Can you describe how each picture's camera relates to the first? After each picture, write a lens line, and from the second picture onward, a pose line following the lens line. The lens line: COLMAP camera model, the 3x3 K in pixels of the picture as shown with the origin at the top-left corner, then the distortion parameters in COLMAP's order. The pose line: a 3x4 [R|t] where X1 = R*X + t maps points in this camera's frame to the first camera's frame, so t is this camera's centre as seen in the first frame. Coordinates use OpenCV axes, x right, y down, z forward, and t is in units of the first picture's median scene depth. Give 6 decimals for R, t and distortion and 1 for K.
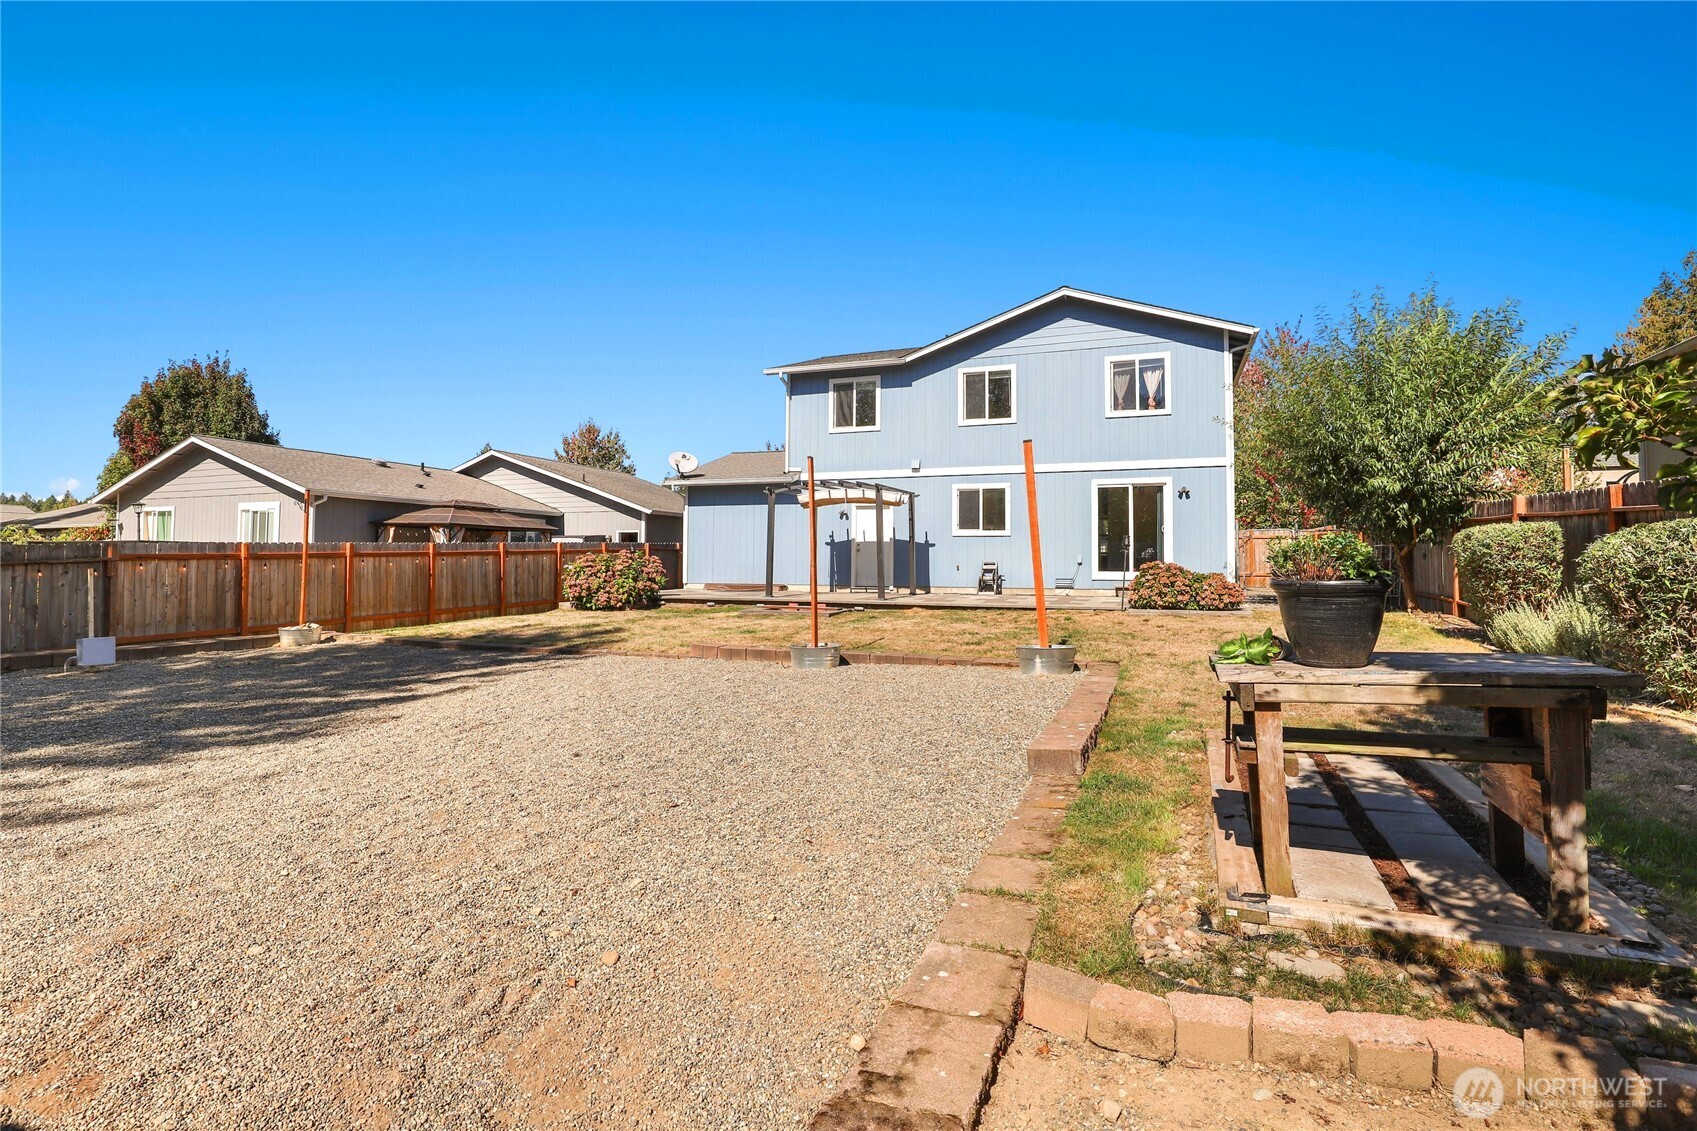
lens RADIAL K [[798.8, 0, 840.0], [0, 798.8, 536.5], [0, 0, 1]] dist [-0.044461, 0.015071]
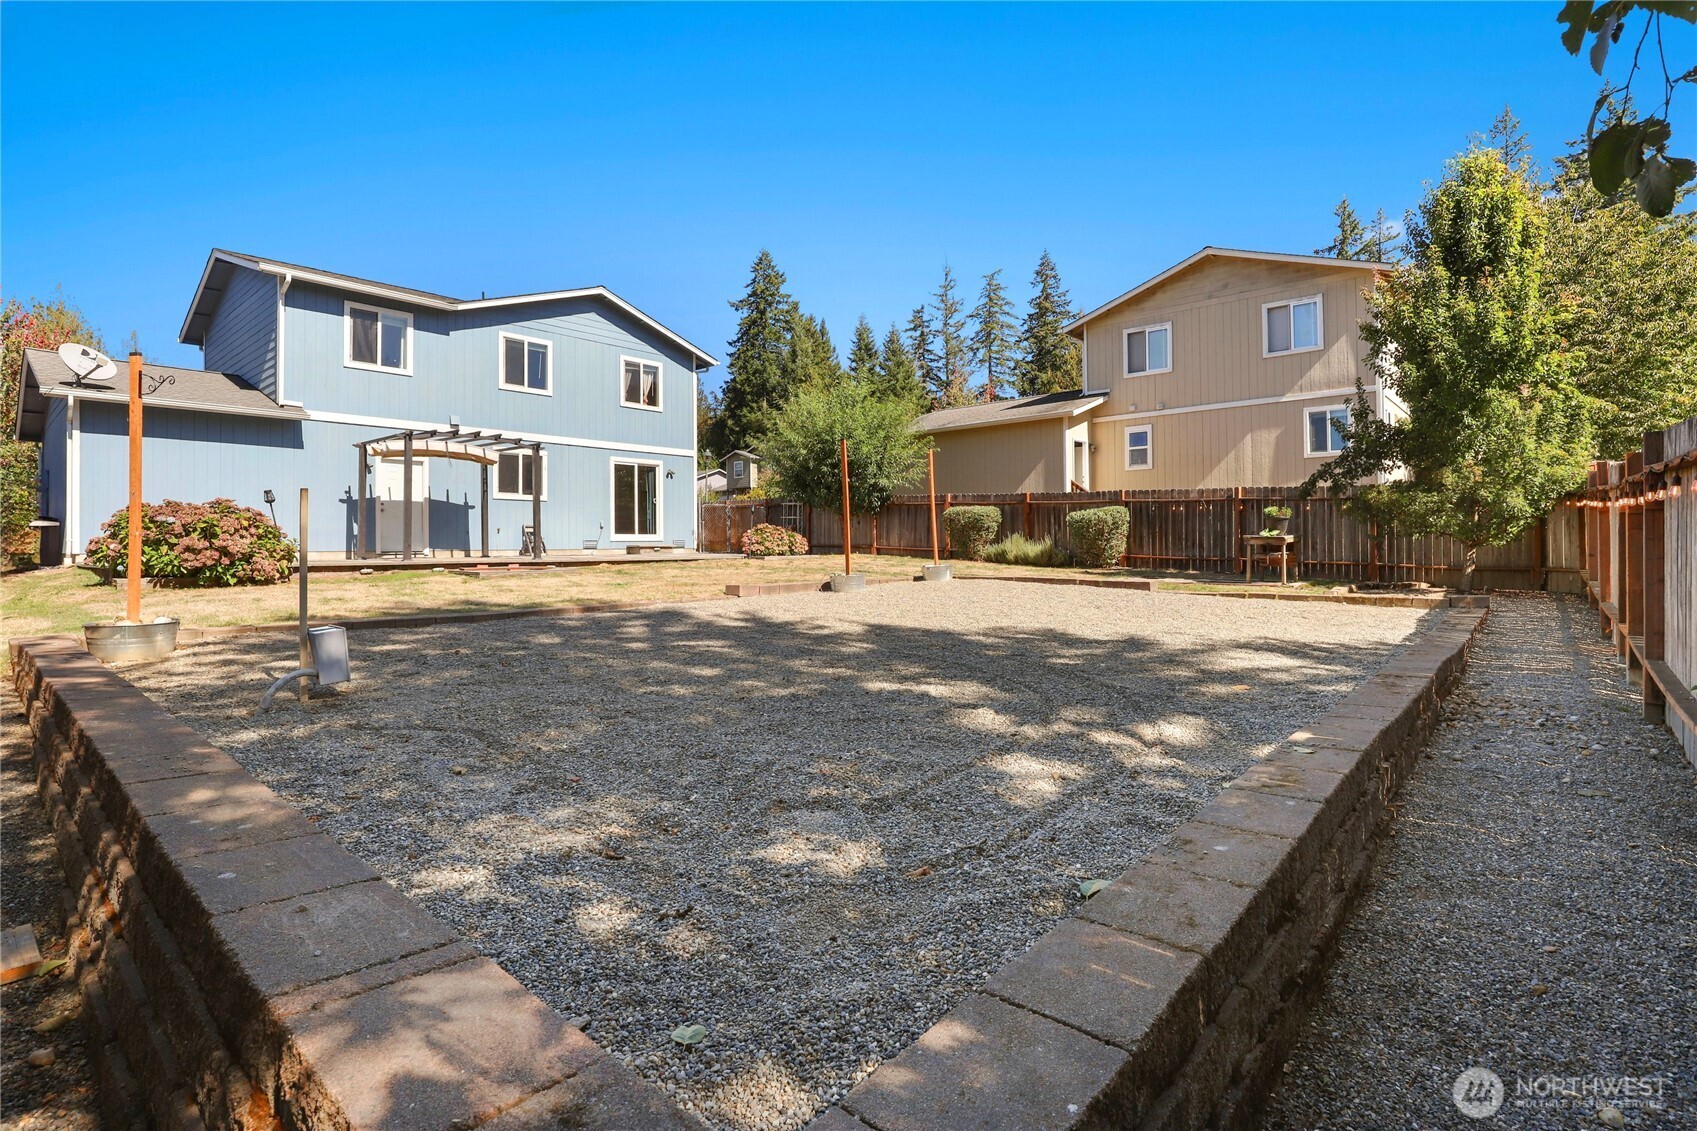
lens RADIAL K [[798.8, 0, 840.0], [0, 798.8, 536.5], [0, 0, 1]] dist [-0.044461, 0.015071]
pose [[0.344201, 0.001579, 0.938895, -0.642440], [-0.027371, 0.999590, 0.008353, 0.026697], [-0.938497, -0.028574, 0.344103, 0.257754]]
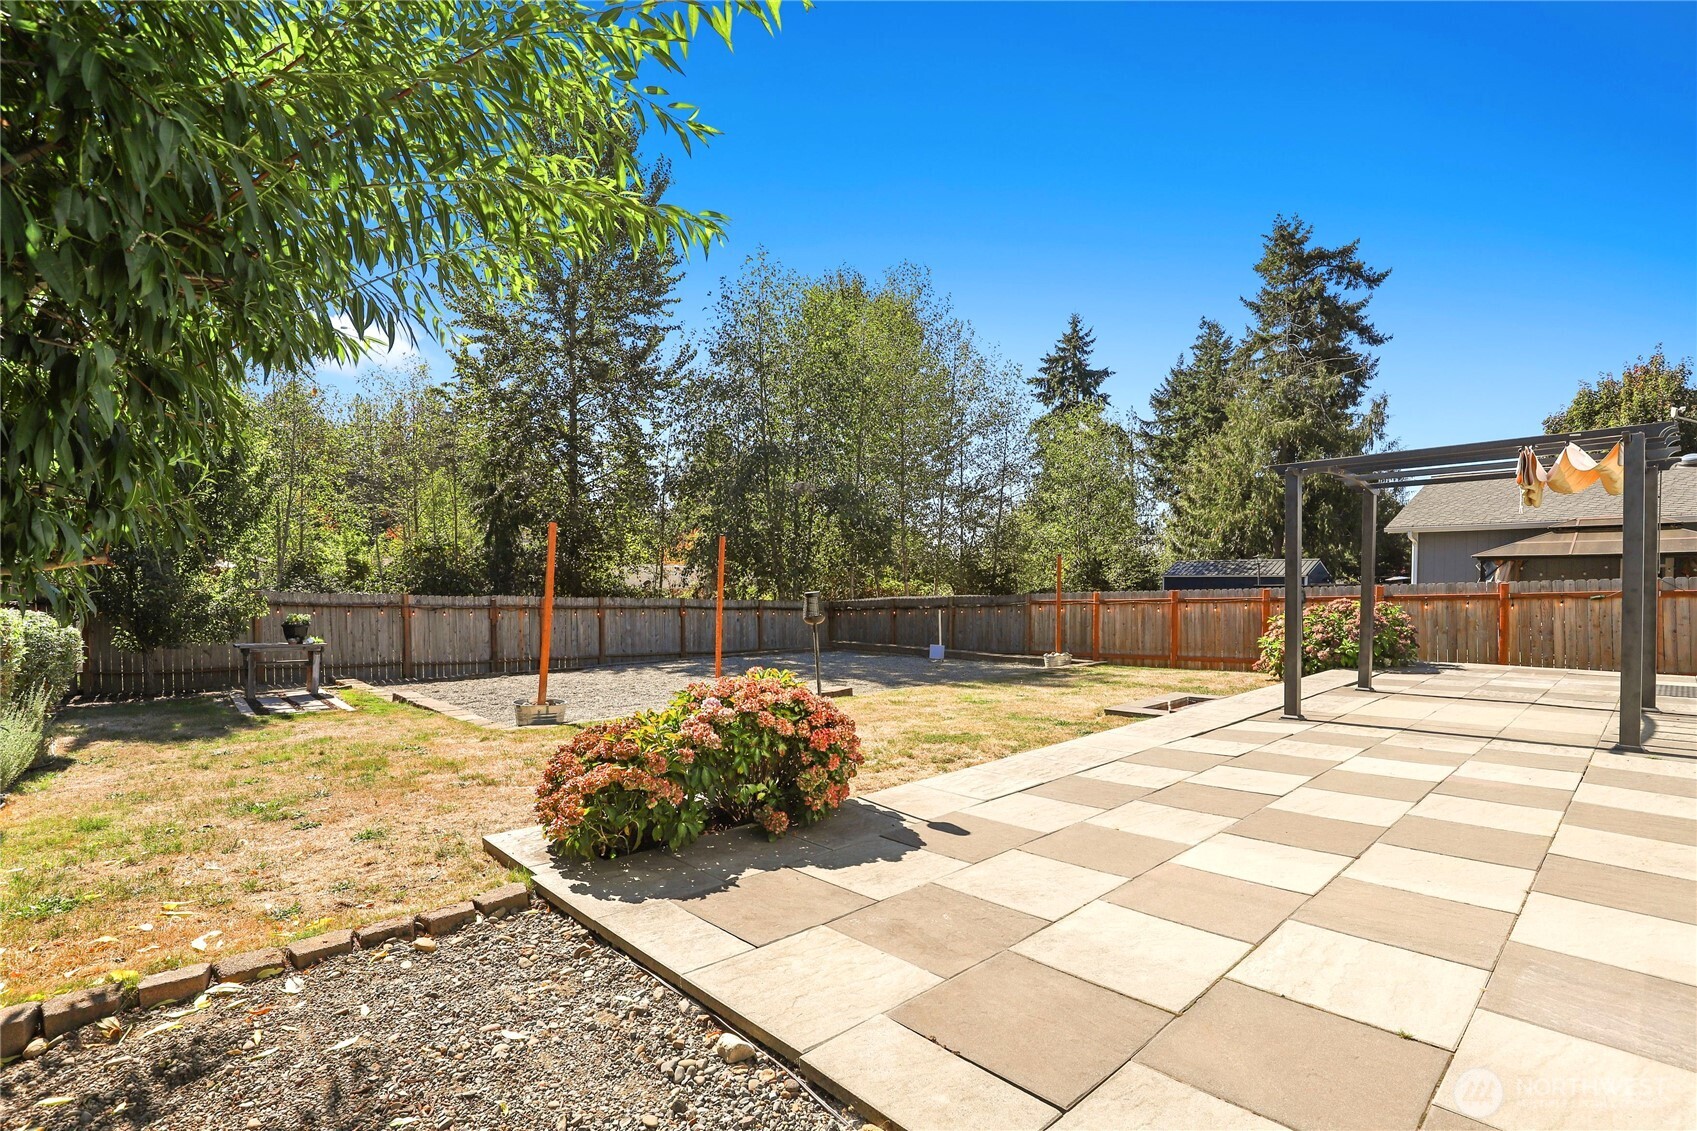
lens RADIAL K [[793.1, 0, 845.4], [0, 793.1, 609.8], [0, 0, 1]] dist [-0.015388, -0.000211]
pose [[-0.422159, 0.028186, -0.906083, 0.482778], [0.032964, 0.999333, 0.015728, 0.001608], [0.905922, -0.023228, -0.422807, 0.824755]]
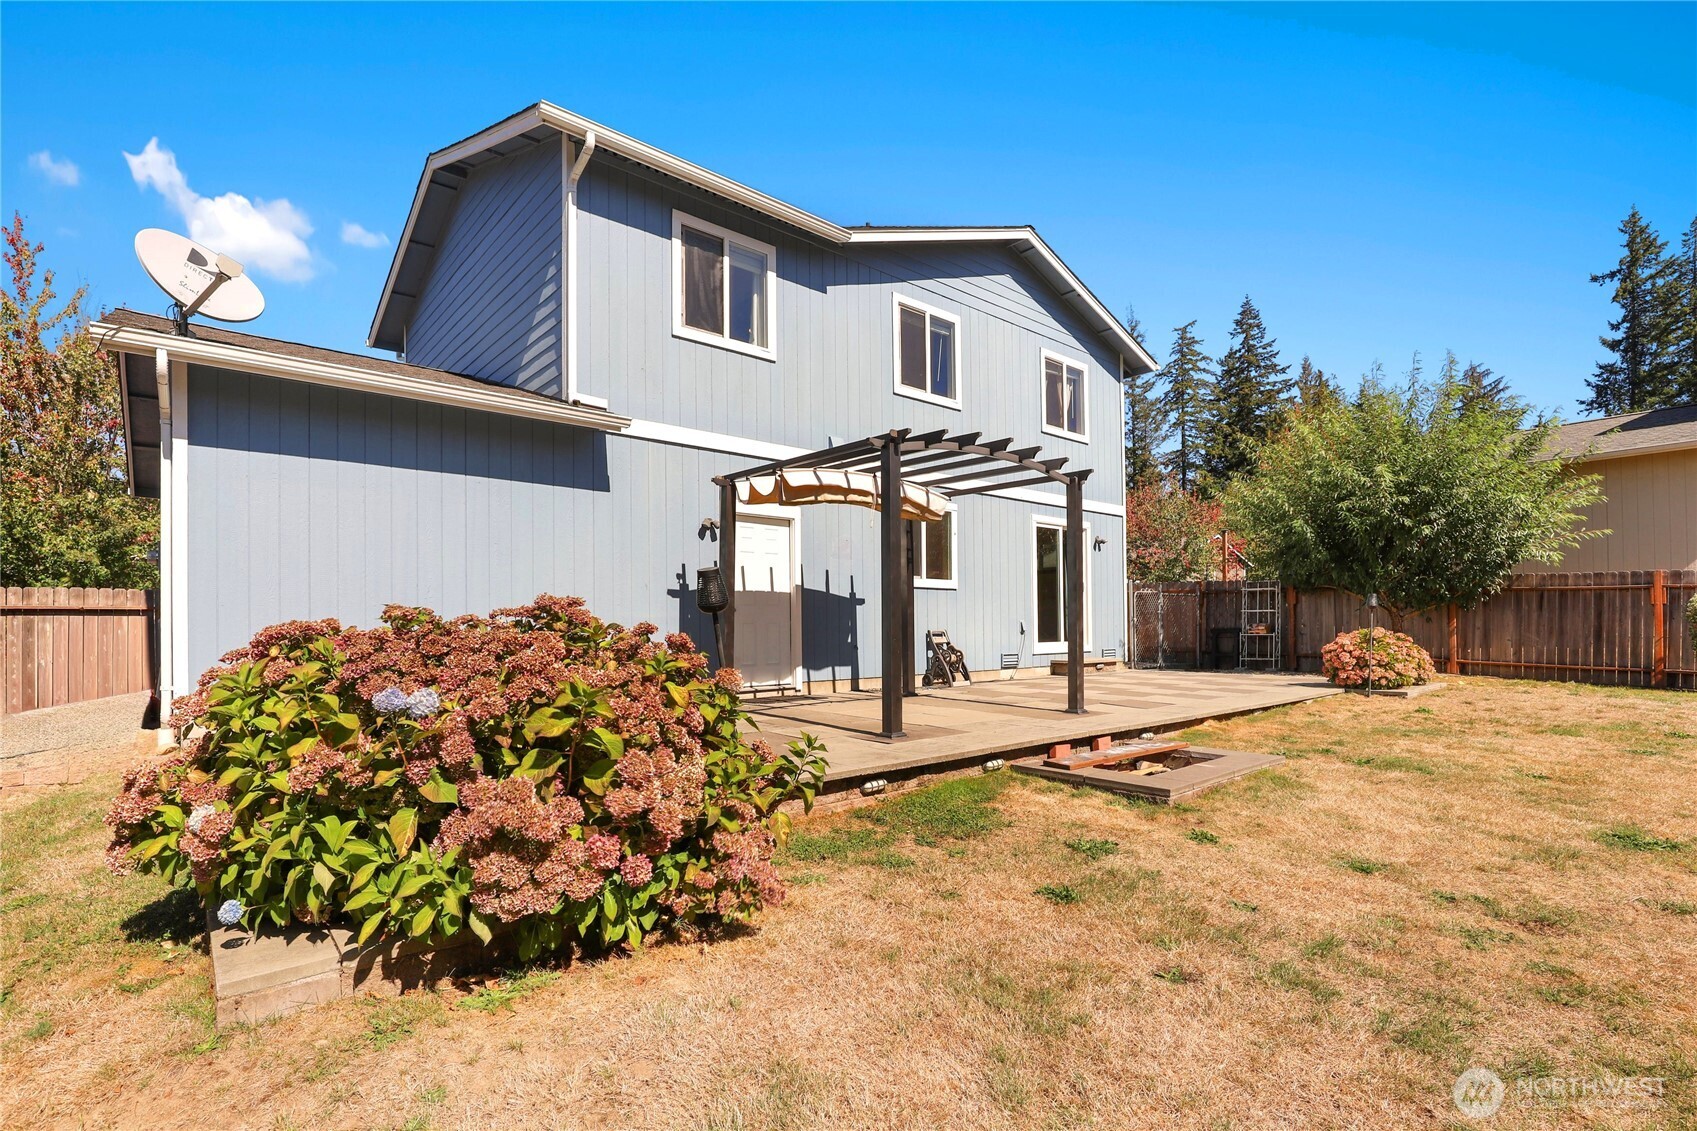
lens RADIAL K [[793.1, 0, 845.4], [0, 793.1, 609.8], [0, 0, 1]] dist [-0.015388, -0.000211]
pose [[0.472857, 0.009323, 0.881090, -0.368883], [-0.023700, 0.999717, 0.002141, 0.015937], [-0.880820, -0.021894, 0.472944, 0.771319]]
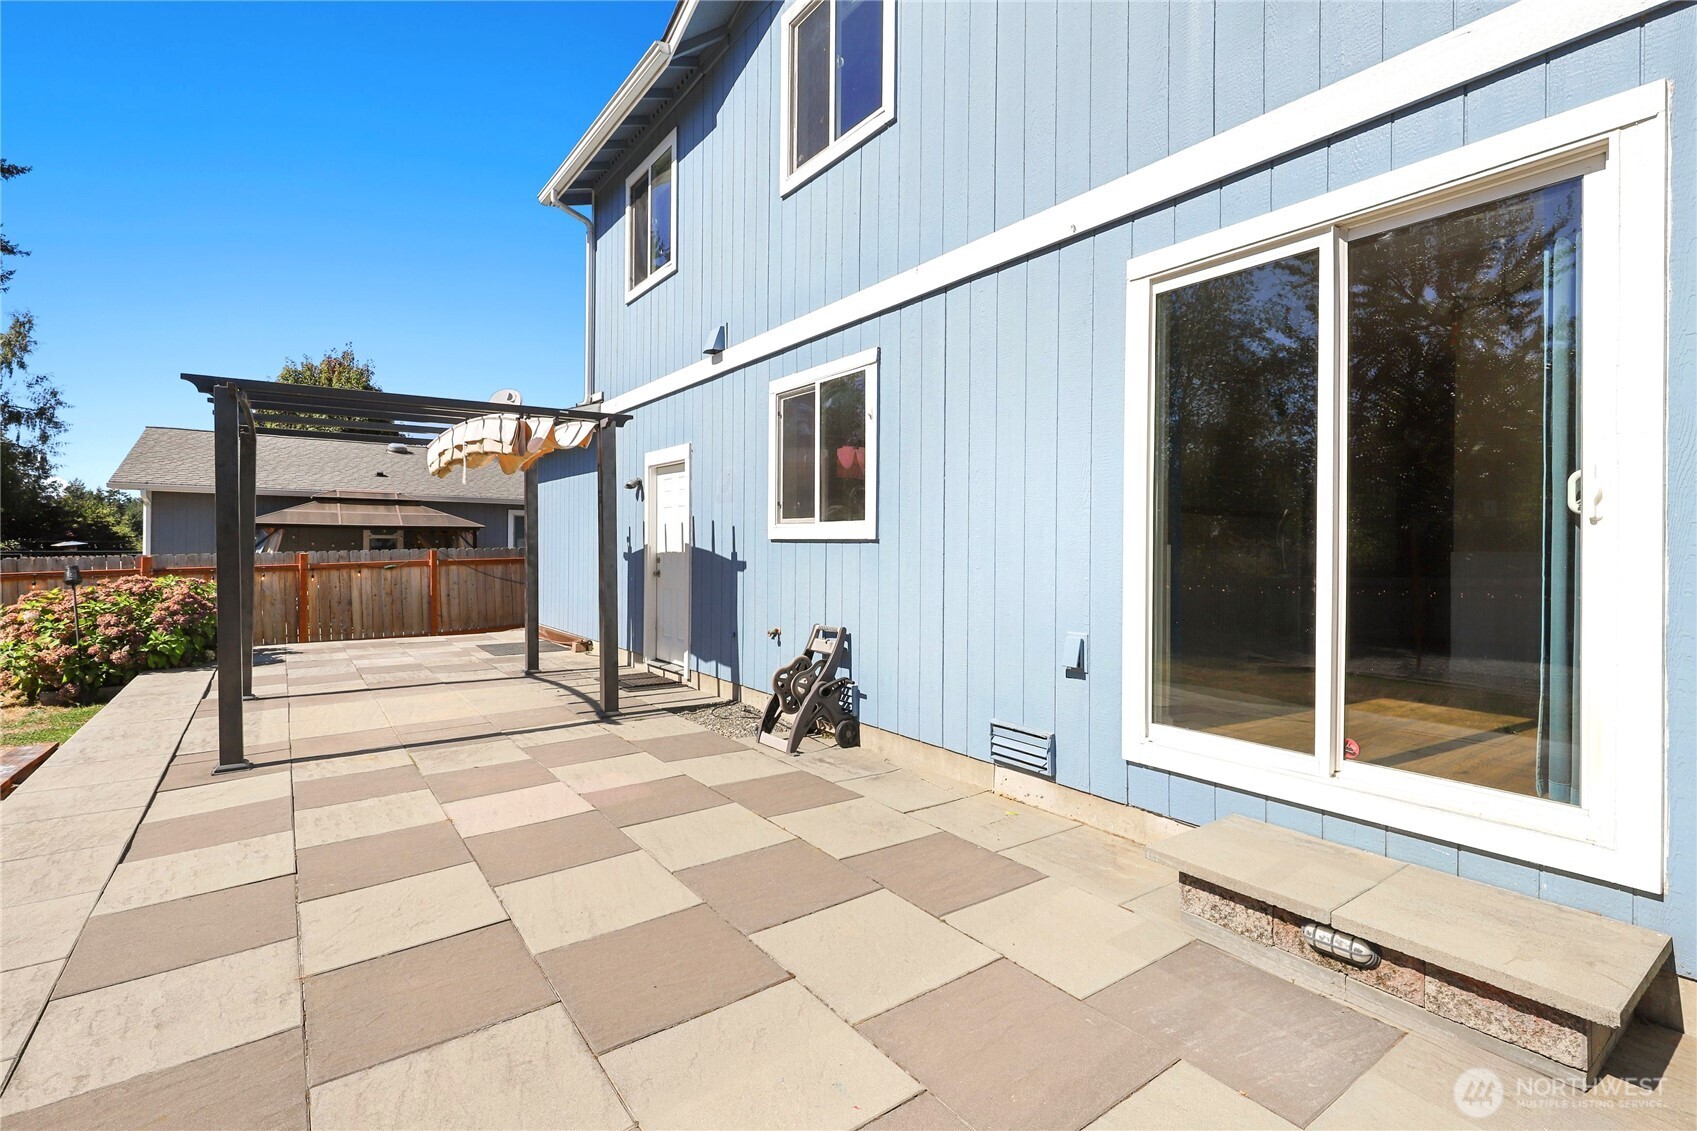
lens RADIAL K [[783.9, 0, 850.2], [0, 783.9, 538.1], [0, 0, 1]] dist [0.004204, 0.000512]
pose [[0.845659, -0.006956, -0.533679, 0.344692], [0.016519, 0.999777, 0.013144, -0.004950], [0.533468, -0.019931, 0.845585, 0.755497]]
